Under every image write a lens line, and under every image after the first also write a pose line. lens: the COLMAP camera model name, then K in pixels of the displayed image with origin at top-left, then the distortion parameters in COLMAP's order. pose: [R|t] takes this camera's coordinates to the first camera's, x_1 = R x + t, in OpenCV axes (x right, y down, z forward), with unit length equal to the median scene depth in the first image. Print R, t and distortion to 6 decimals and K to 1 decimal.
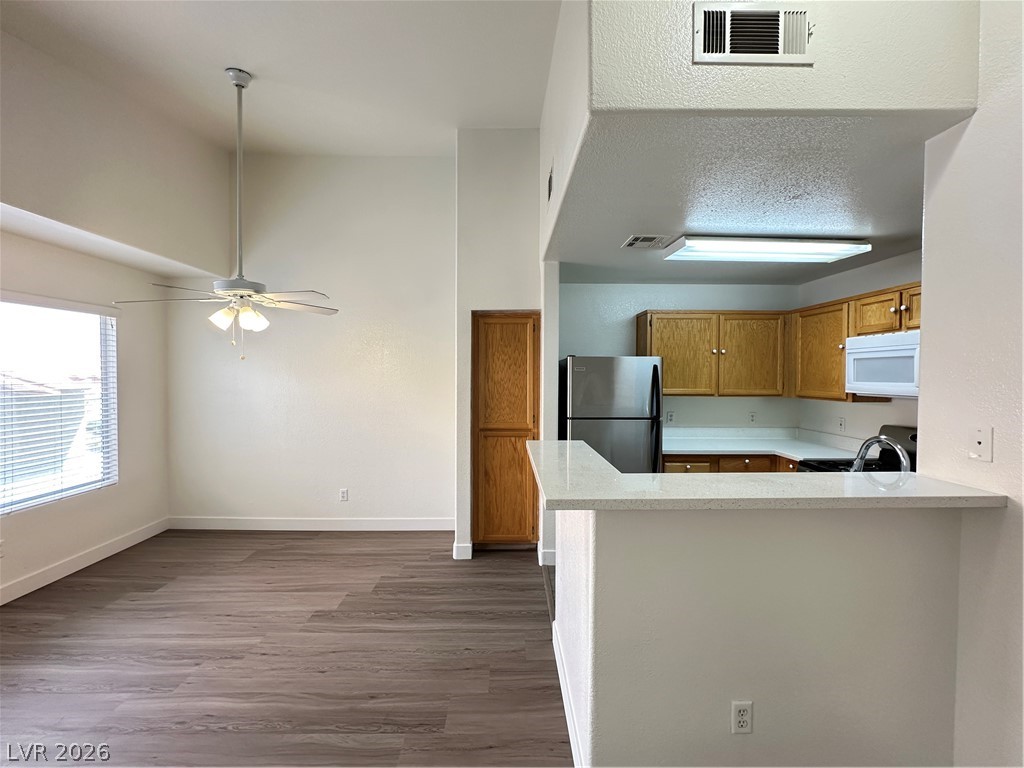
lens RADIAL K [[408.2, 0, 514.5], [0, 408.2, 384.8], [0, 0, 1]] dist [-0.001633, -0.000055]
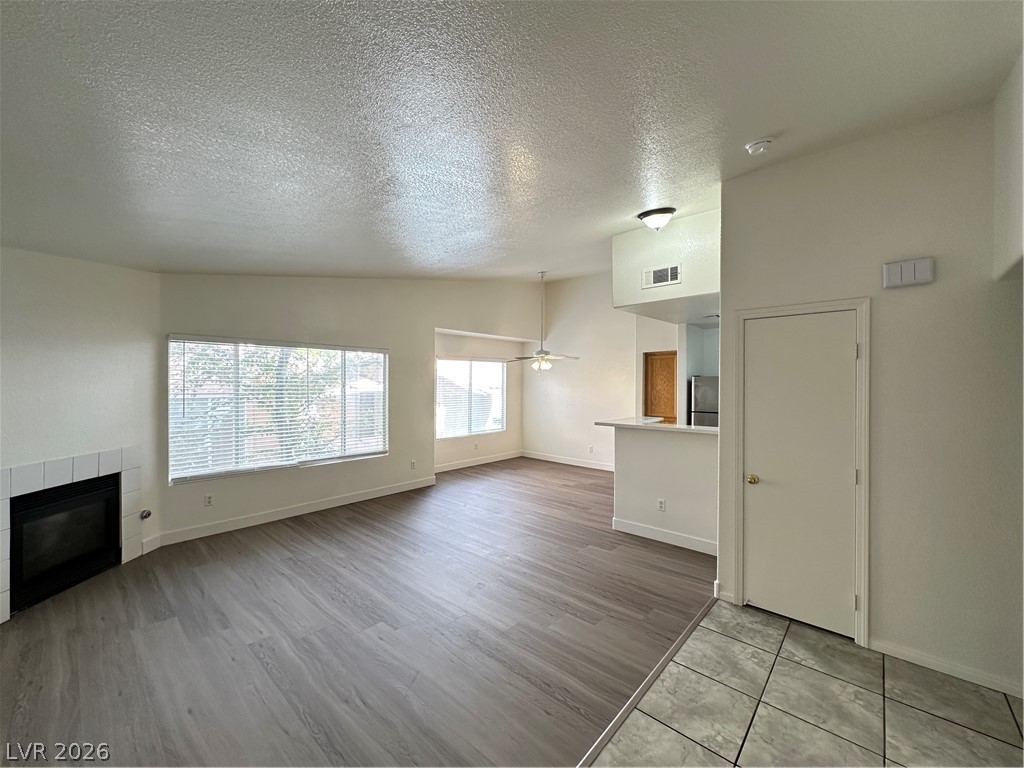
lens RADIAL K [[408.2, 0, 510.9], [0, 408.2, 385.4], [0, 0, 1]] dist [-0.001633, -0.000055]
pose [[0.729904, 0.001084, -0.683549, 0.776928], [-0.018754, 0.999654, -0.018440, 0.016199], [0.683292, 0.026279, 0.729672, -0.829983]]
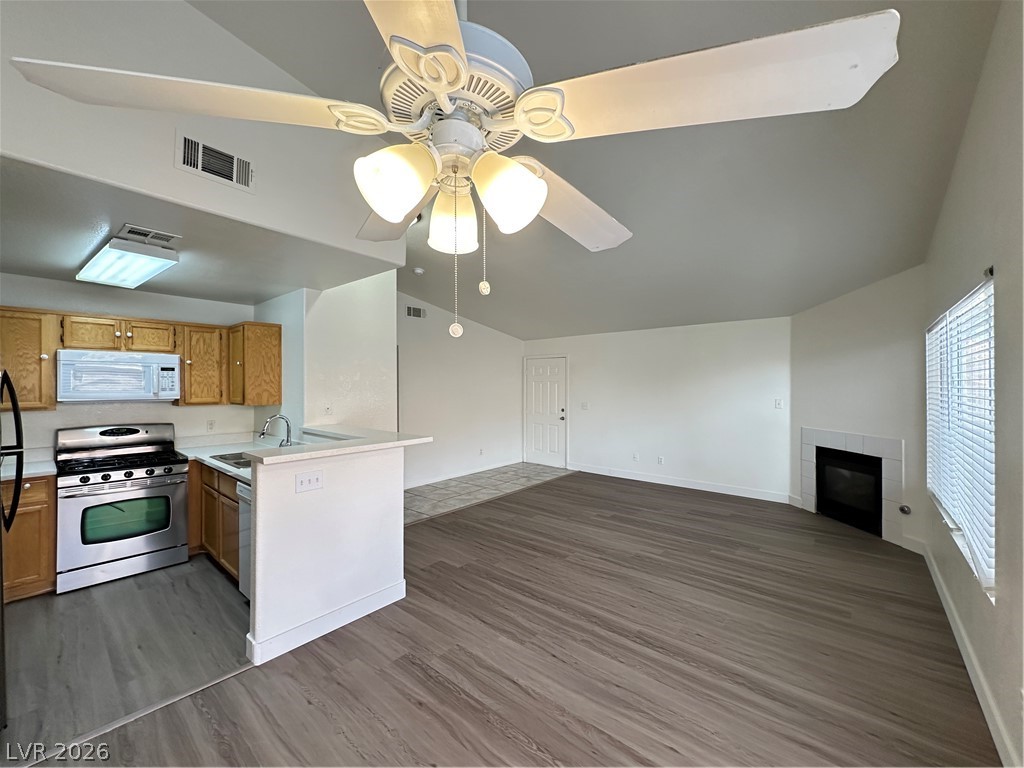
lens RADIAL K [[408.2, 0, 511.0], [0, 408.2, 383.6], [0, 0, 1]] dist [-0.001633, -0.000055]
pose [[-0.749850, 0.000961, 0.661607, -0.723710], [0.017264, 0.999687, 0.018115, -0.024710], [-0.661383, 0.025006, -0.749632, 0.970681]]
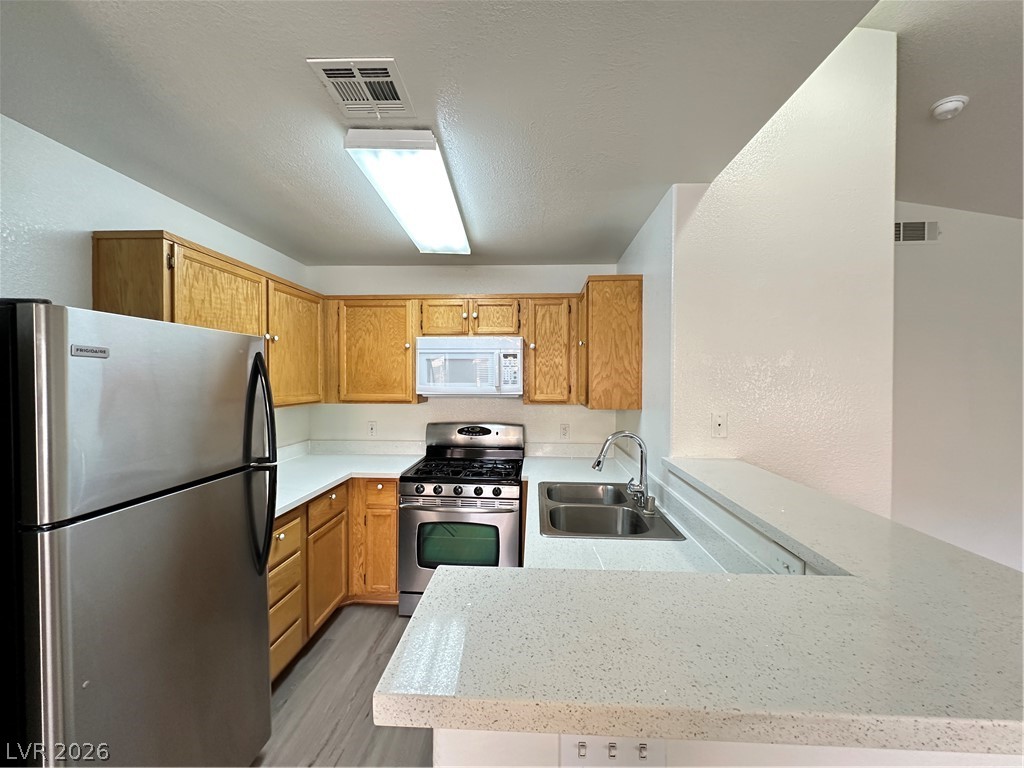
lens RADIAL K [[408.2, 0, 512.6], [0, 408.2, 382.7], [0, 0, 1]] dist [-0.001633, -0.000055]
pose [[0.070892, -0.011075, 0.997423, -0.119088], [0.021920, 0.999714, 0.009542, -0.011310], [-0.997243, 0.021187, 0.071114, 0.677193]]
